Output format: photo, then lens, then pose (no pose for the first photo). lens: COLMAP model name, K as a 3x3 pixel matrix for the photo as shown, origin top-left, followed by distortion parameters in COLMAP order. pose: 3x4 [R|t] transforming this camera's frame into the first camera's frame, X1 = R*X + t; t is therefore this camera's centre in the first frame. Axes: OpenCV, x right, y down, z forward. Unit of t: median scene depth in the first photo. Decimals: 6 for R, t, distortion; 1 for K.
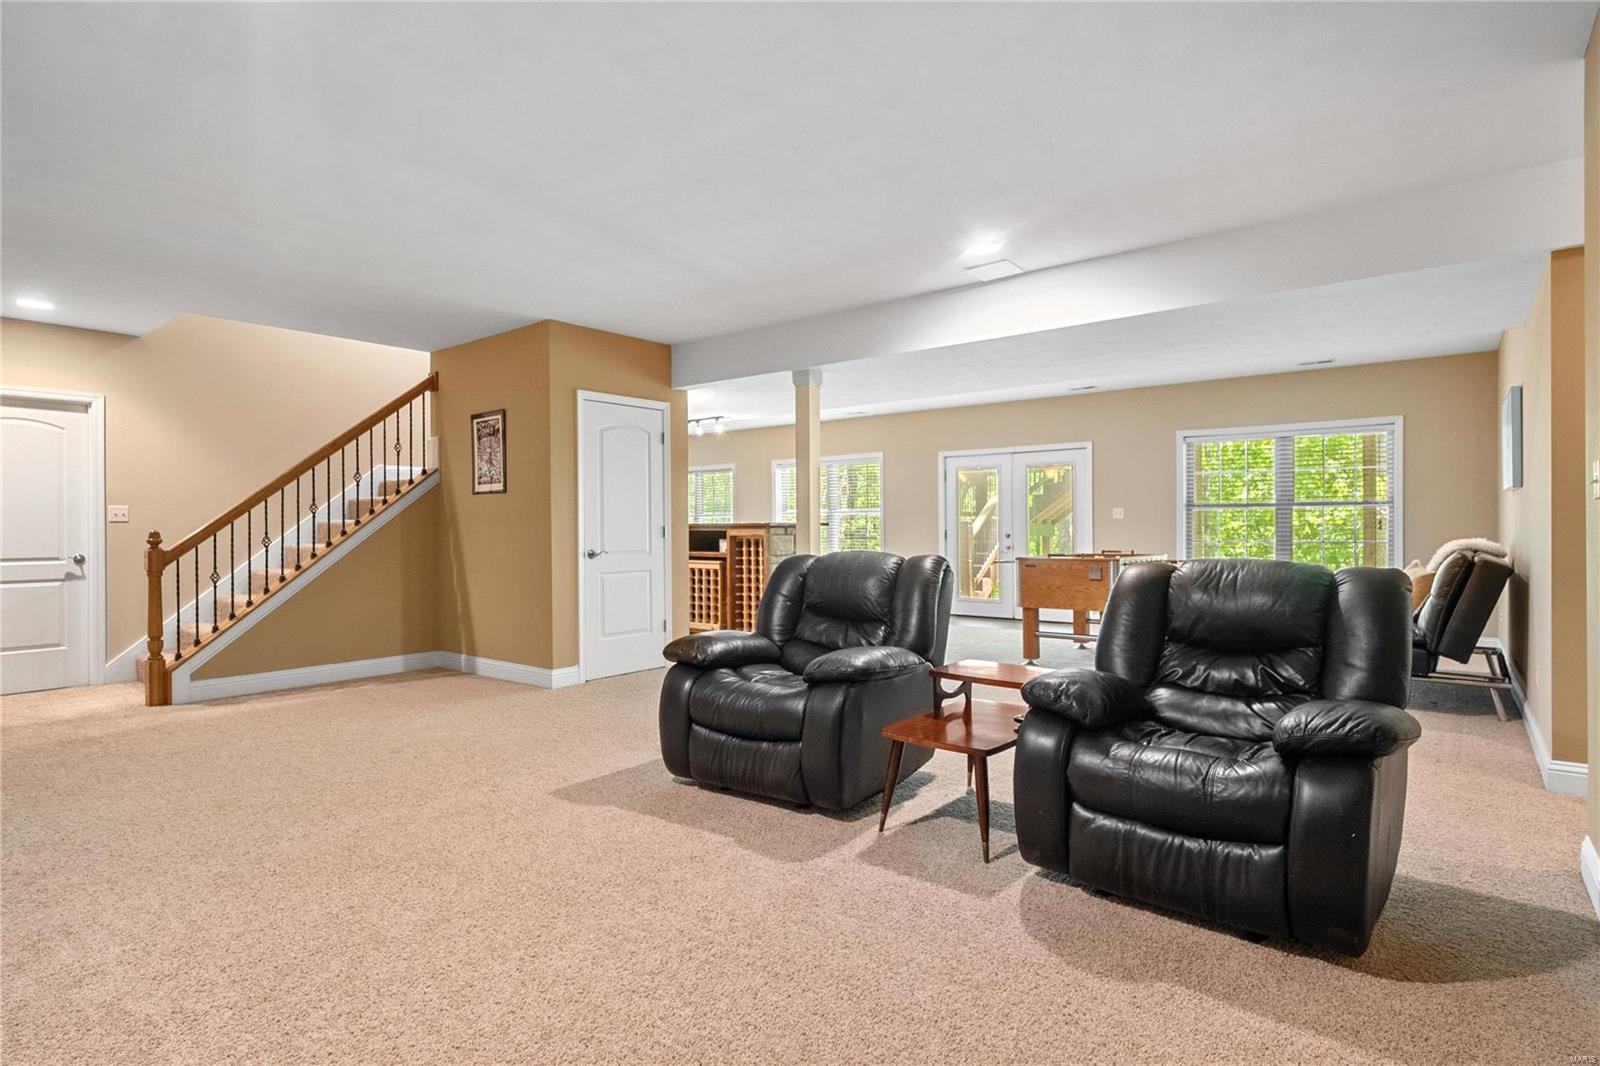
lens RADIAL K [[832.3, 0, 799.3], [0, 832.3, 528.6], [0, 0, 1]] dist [0.001336, 0.000421]
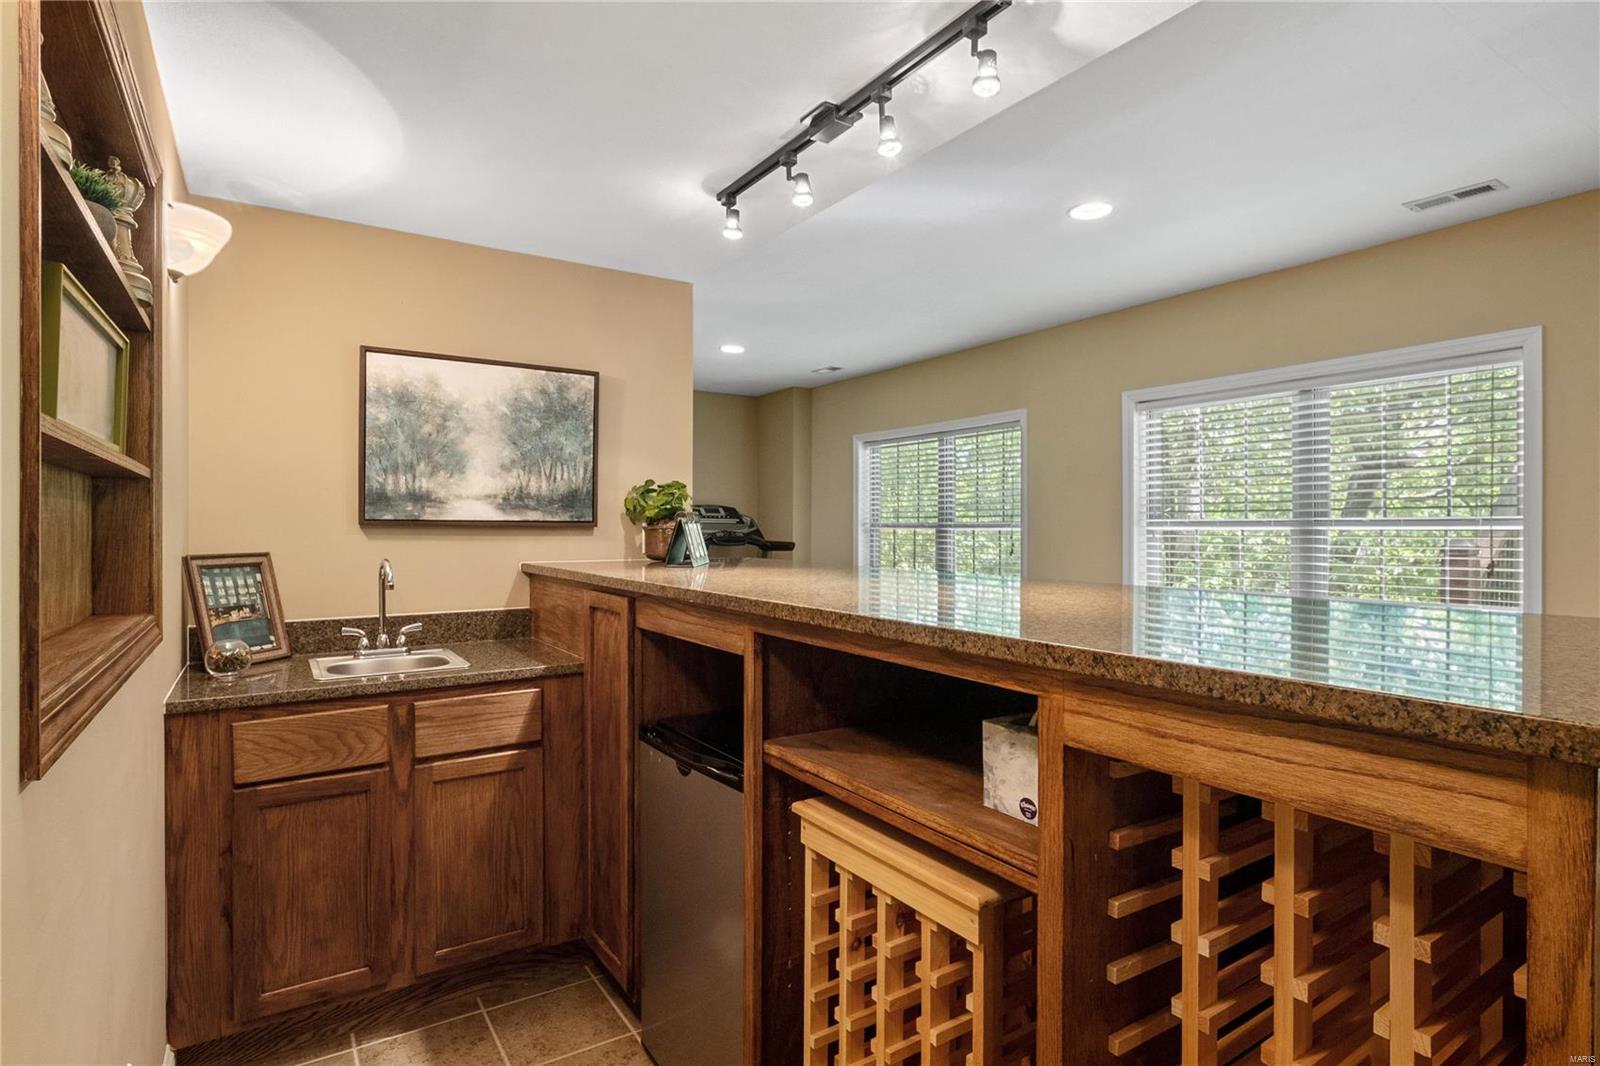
lens RADIAL K [[832.3, 0, 805.8], [0, 832.3, 530.1], [0, 0, 1]] dist [0.001336, 0.000421]
pose [[0.950743, 0.011502, -0.309766, -0.081031], [-0.010650, 0.999933, 0.004443, -0.021425], [0.309797, -0.000925, 0.950802, 0.854210]]
